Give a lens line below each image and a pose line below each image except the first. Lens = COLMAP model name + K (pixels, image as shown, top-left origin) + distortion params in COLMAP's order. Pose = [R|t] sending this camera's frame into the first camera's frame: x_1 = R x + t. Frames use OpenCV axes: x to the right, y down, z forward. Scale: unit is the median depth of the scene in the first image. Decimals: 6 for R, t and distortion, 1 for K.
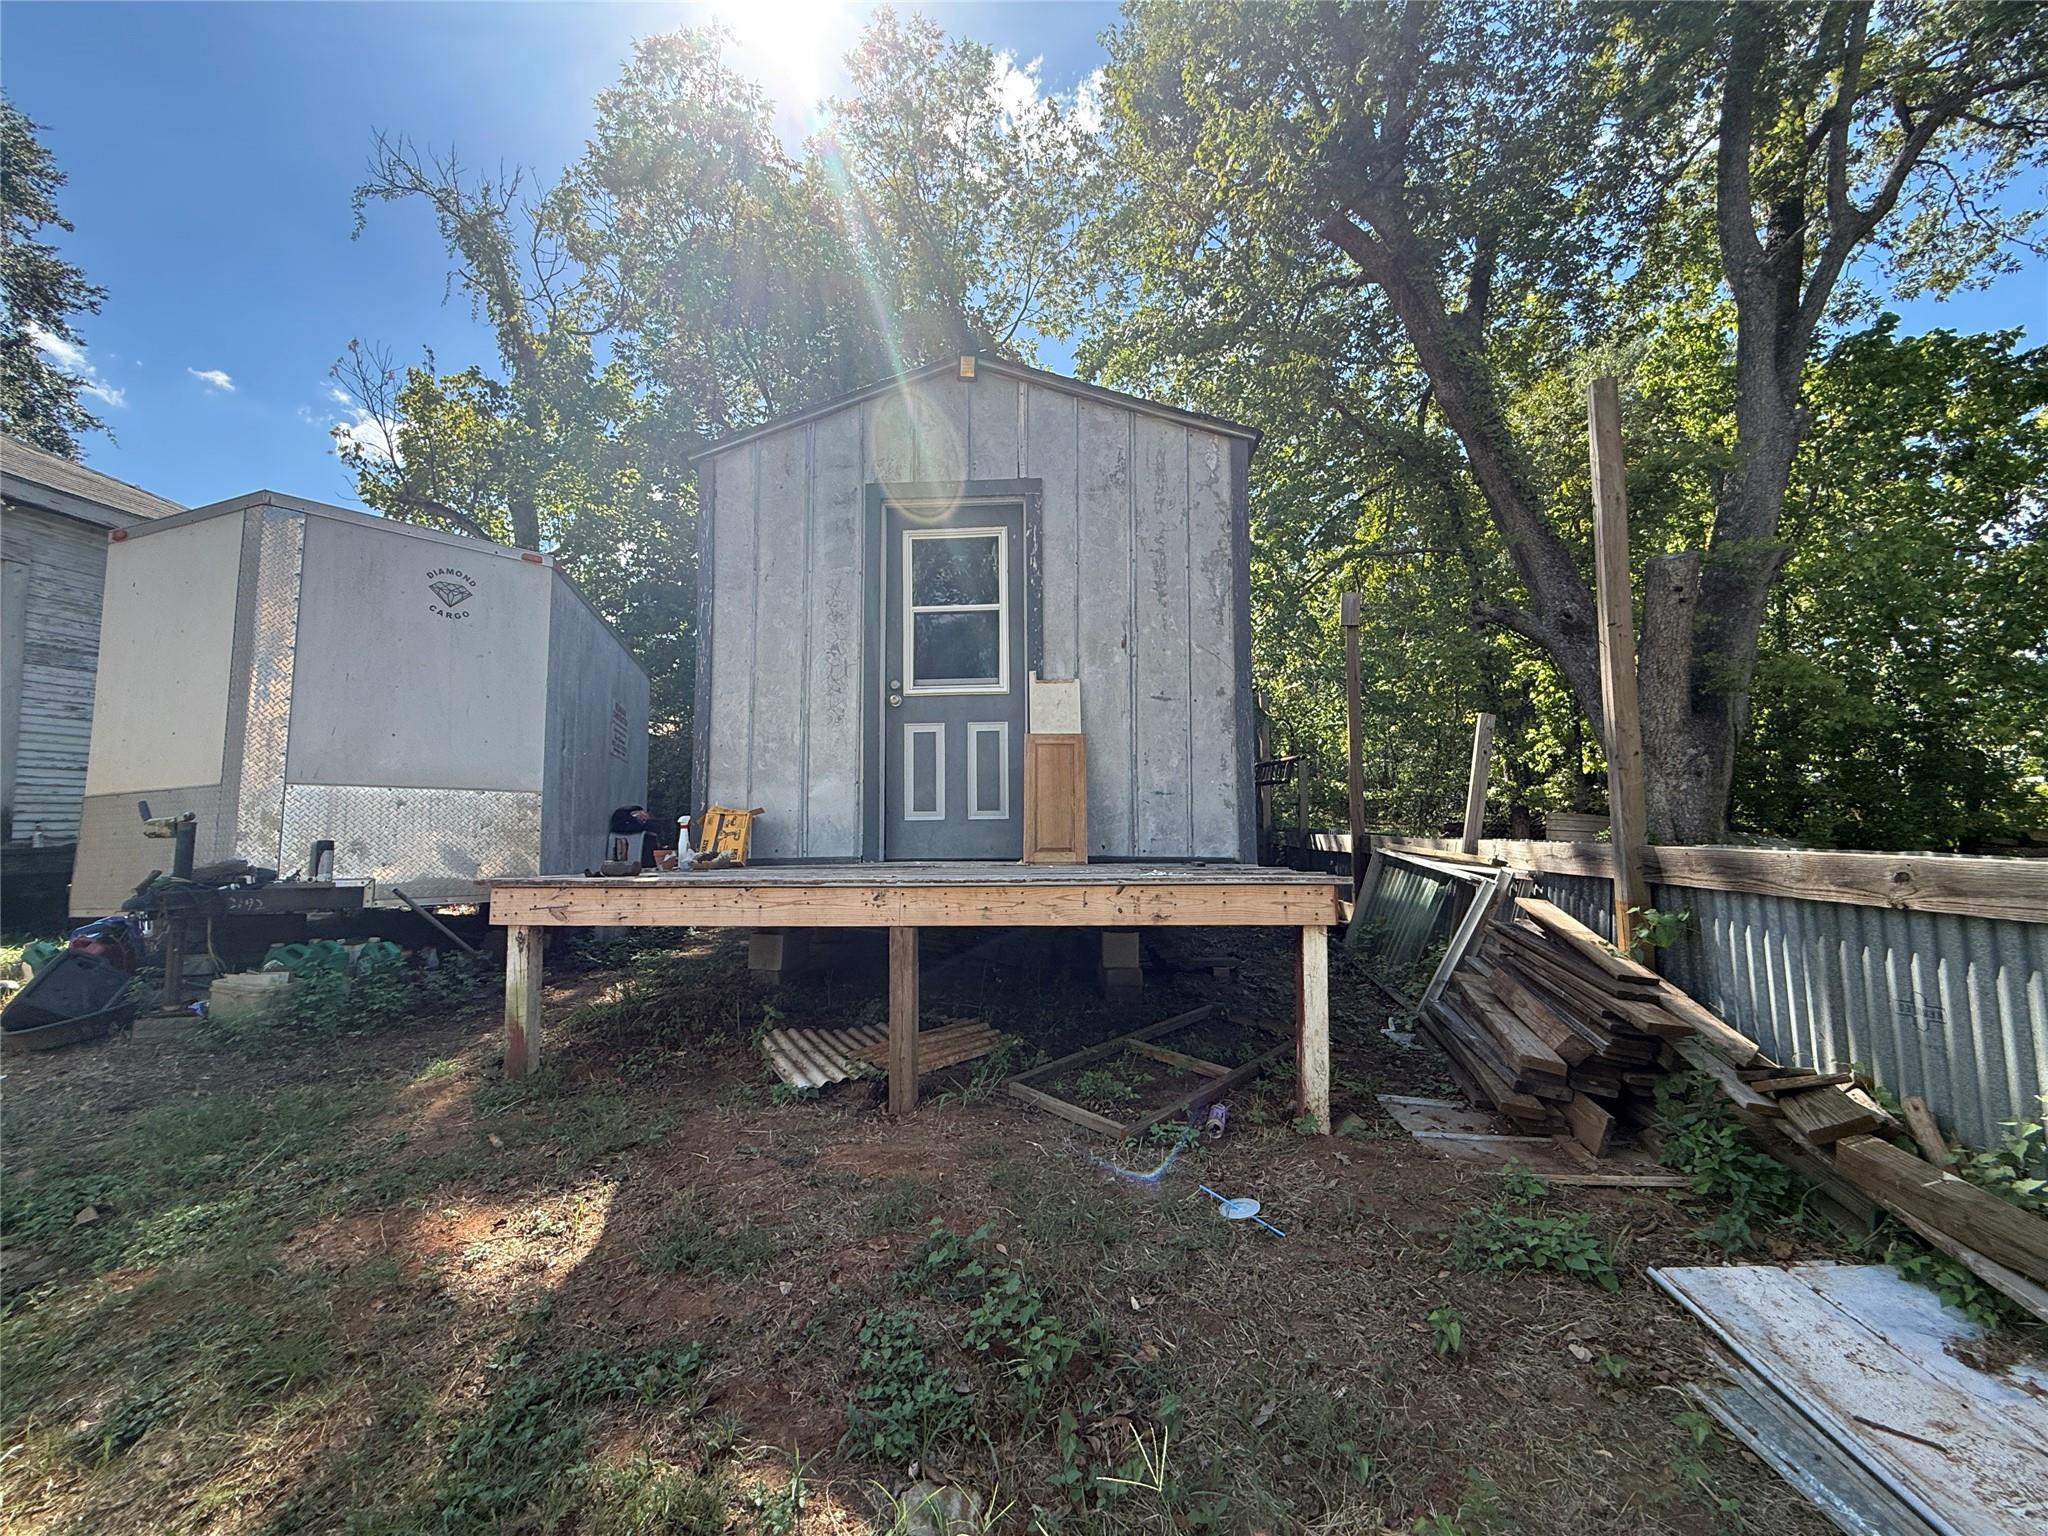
lens RADIAL K [[818.5, 0, 1021.1], [0, 818.5, 766.2], [0, 0, 1]] dist [-0.000001, -0.000069]
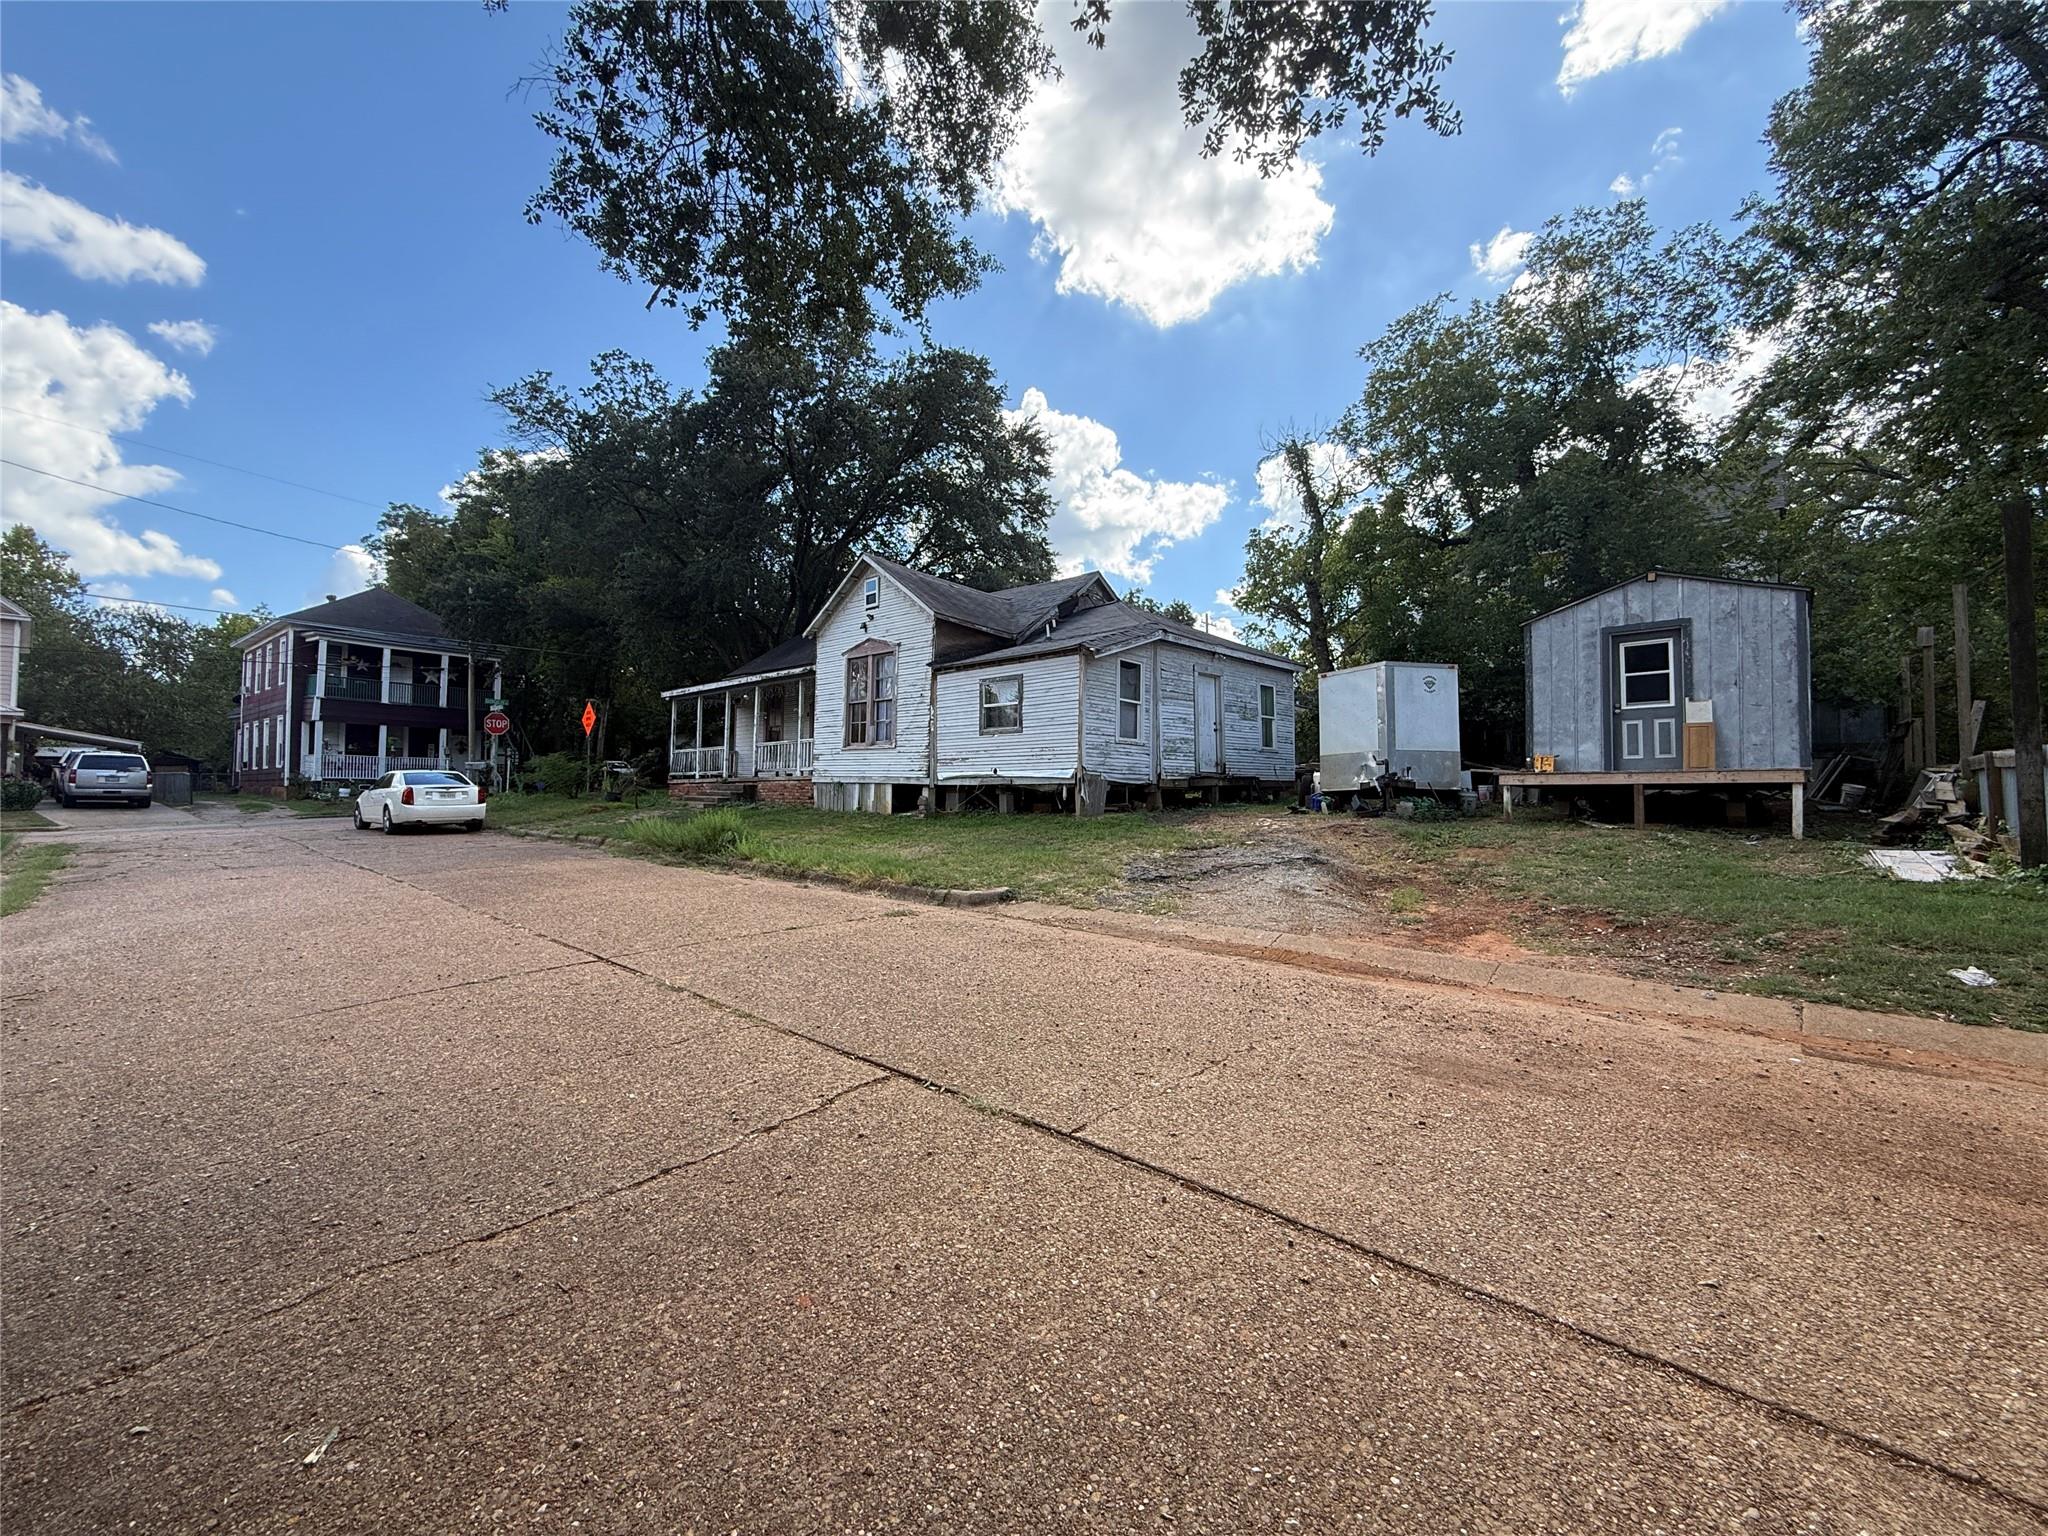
lens RADIAL K [[818.5, 0, 1021.1], [0, 818.5, 766.2], [0, 0, 1]] dist [-0.000001, -0.000069]
pose [[0.775751, -0.011893, -0.630927, 0.010282], [0.032947, 0.999222, 0.021675, -0.027716], [0.630178, -0.037602, 0.775539, -2.173519]]
